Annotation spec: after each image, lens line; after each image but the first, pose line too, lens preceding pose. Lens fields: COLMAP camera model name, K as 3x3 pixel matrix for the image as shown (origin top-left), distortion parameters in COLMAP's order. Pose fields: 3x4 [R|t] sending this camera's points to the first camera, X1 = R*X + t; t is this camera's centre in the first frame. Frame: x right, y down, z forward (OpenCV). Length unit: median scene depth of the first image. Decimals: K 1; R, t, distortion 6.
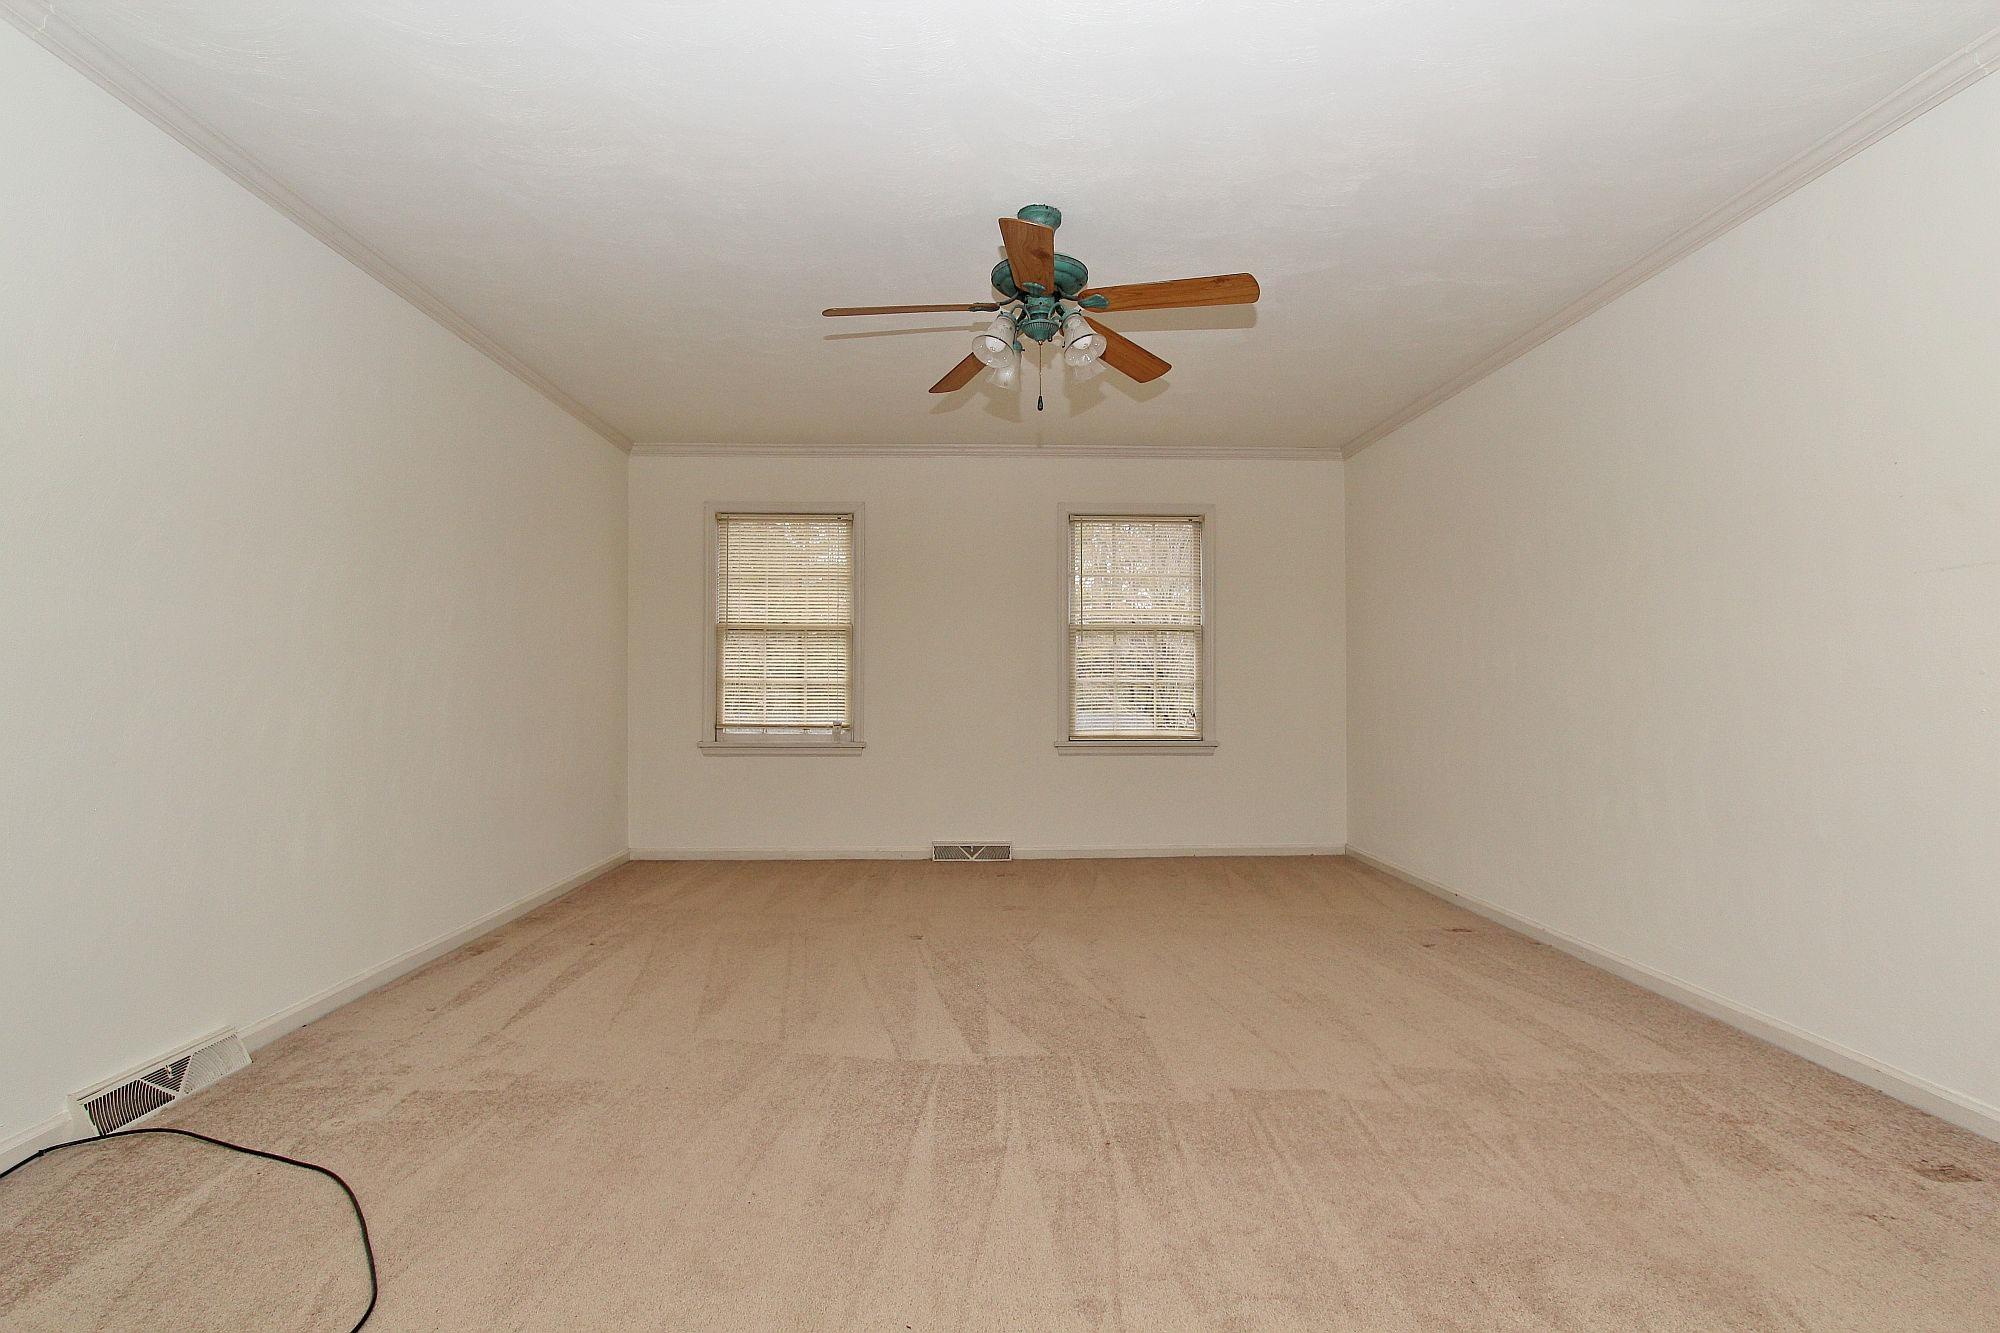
lens RADIAL K [[955.1, 0, 997.8], [0, 955.1, 678.8], [0, 0, 1]] dist [-0.036833, 0.008040]
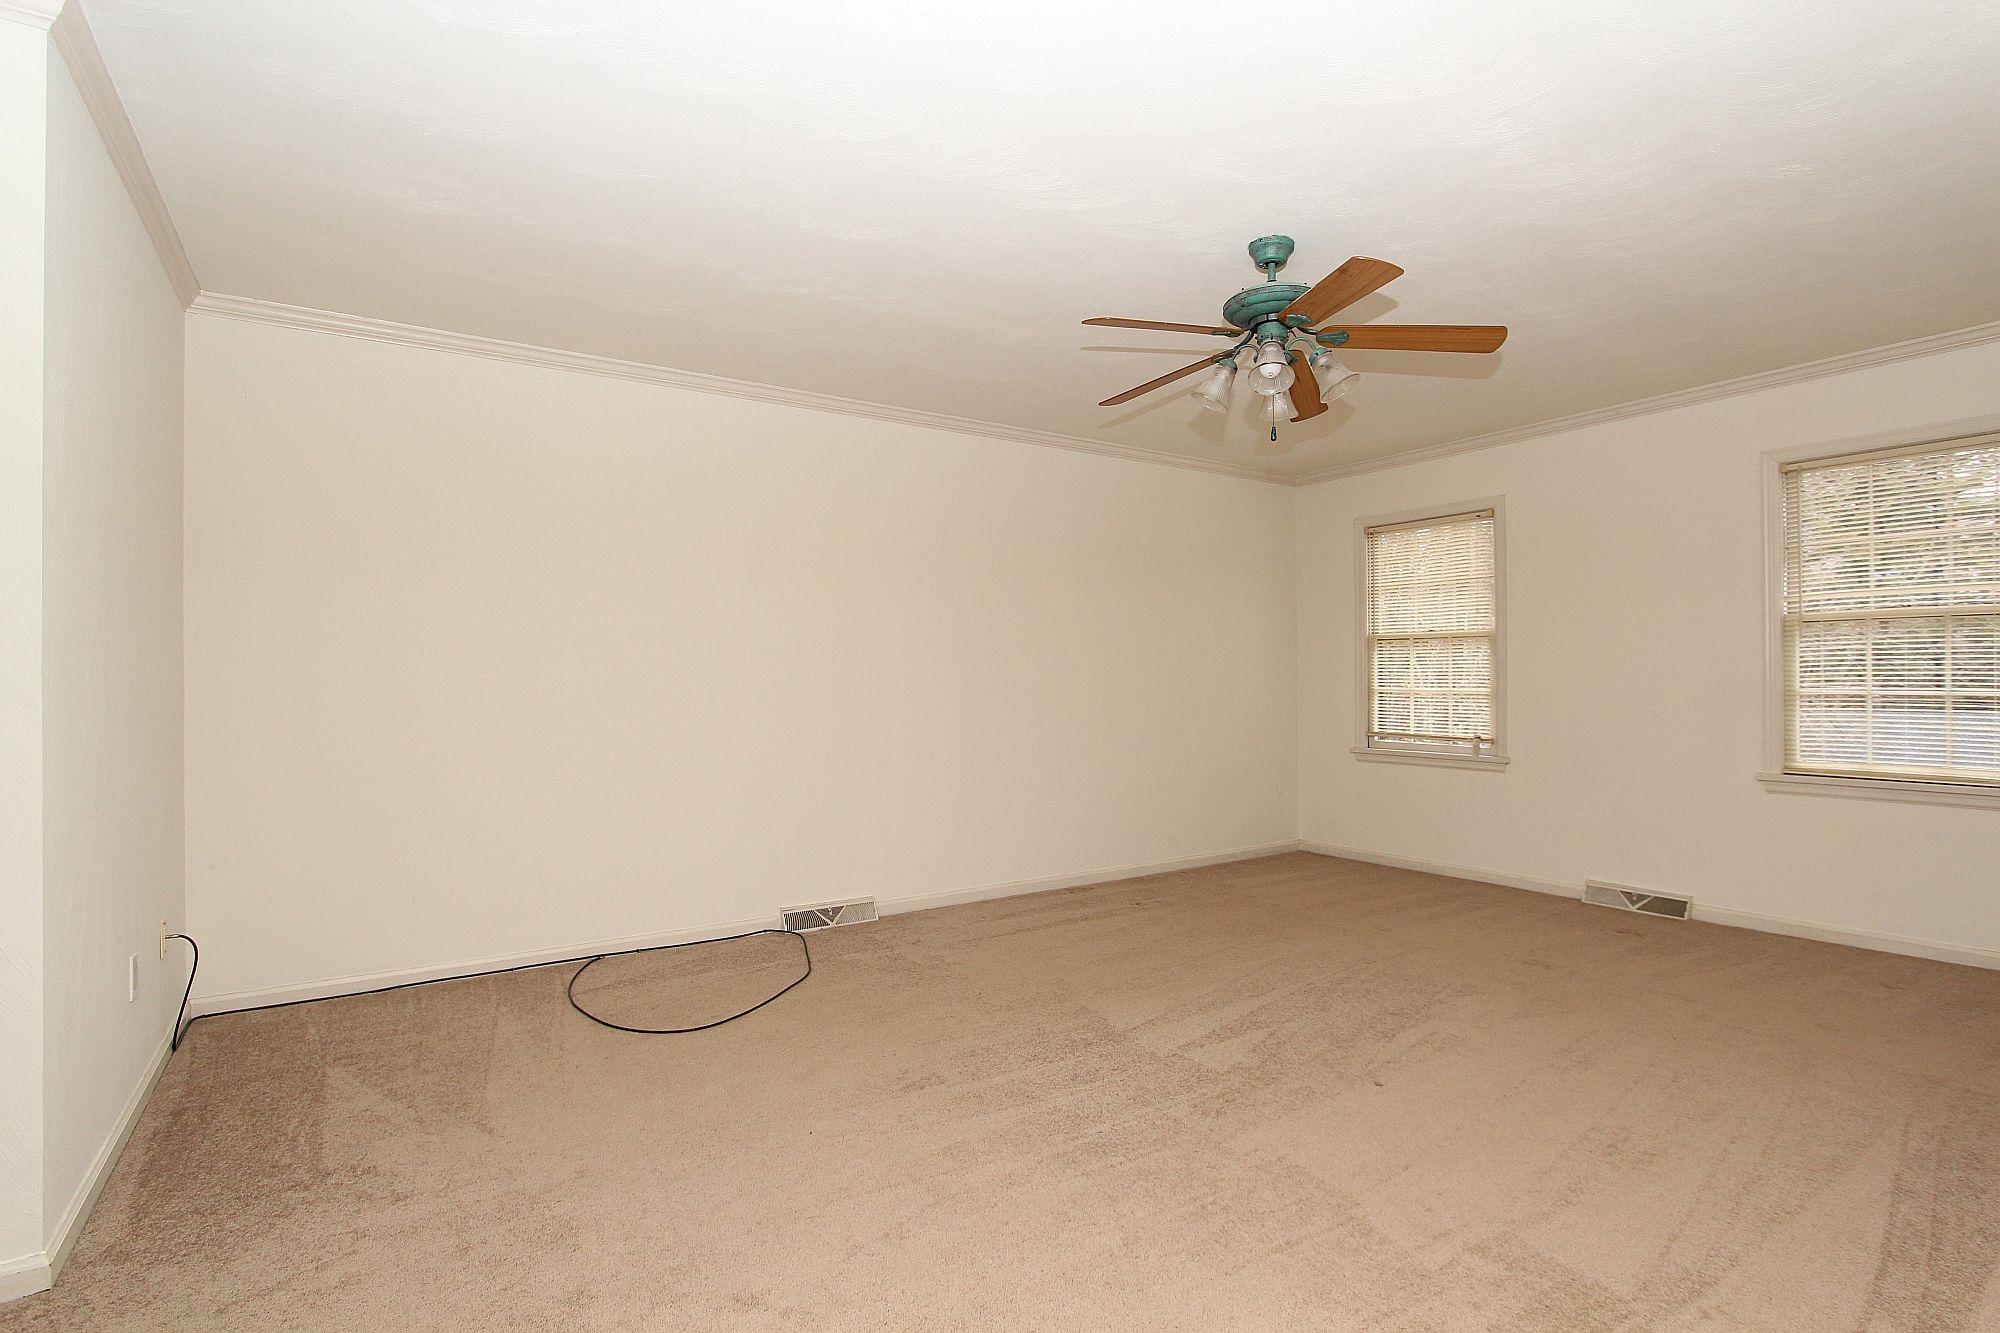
lens RADIAL K [[955.1, 0, 997.8], [0, 955.1, 678.8], [0, 0, 1]] dist [-0.036833, 0.008040]
pose [[0.519613, -0.005605, -0.854383, 0.378936], [0.015611, 0.999874, 0.002935, -0.019327], [0.854259, -0.014863, 0.519635, 0.119350]]
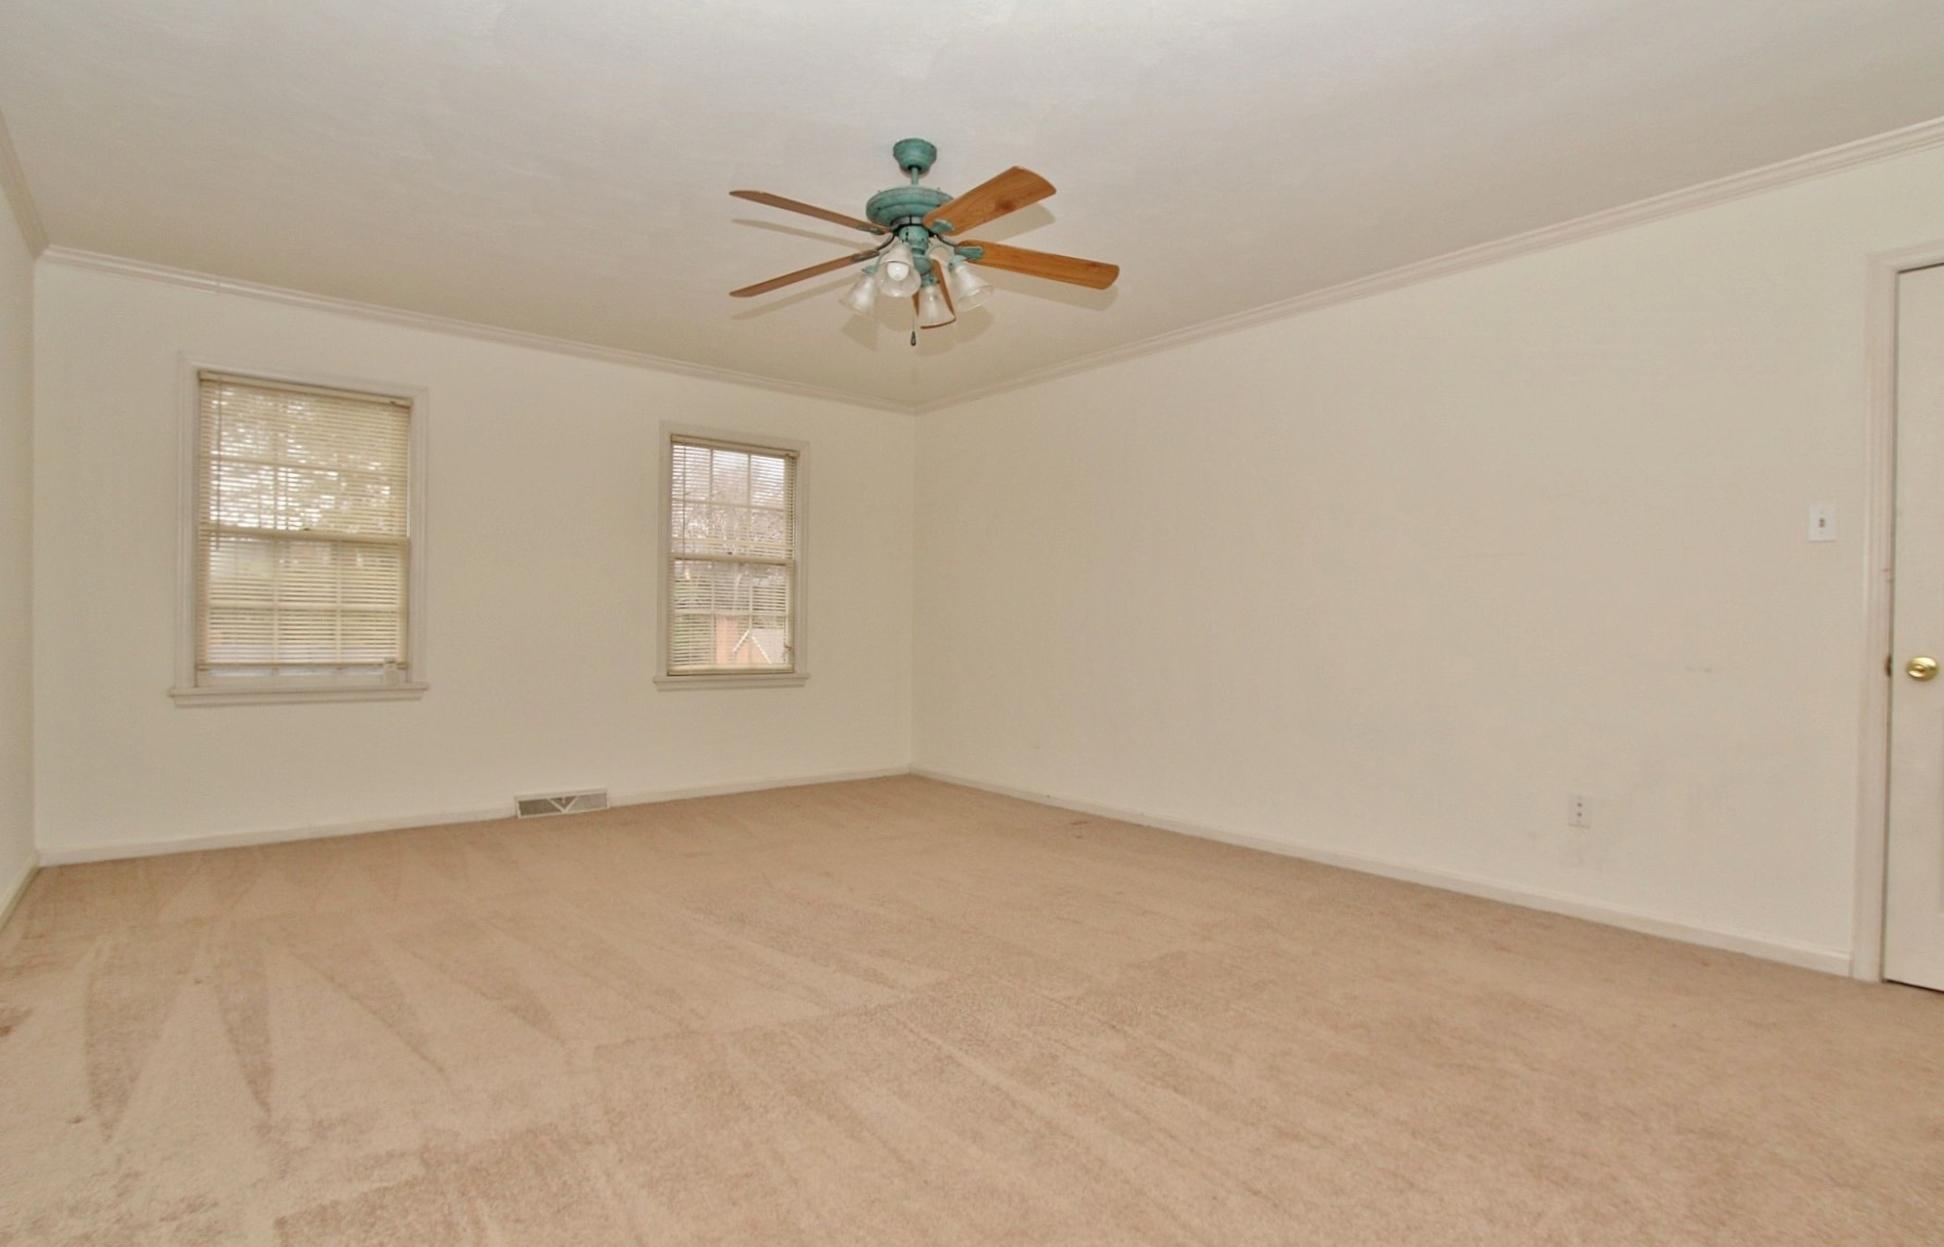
lens RADIAL K [[962.8, 0, 972.0], [0, 962.8, 623.5], [0, 0, 1]] dist [-0.019739, 0.000131]
pose [[0.791832, 0.011000, 0.610640, -0.271961], [-0.021212, 0.999730, 0.009497, -0.001673], [-0.610371, -0.020473, 0.791851, 0.070734]]
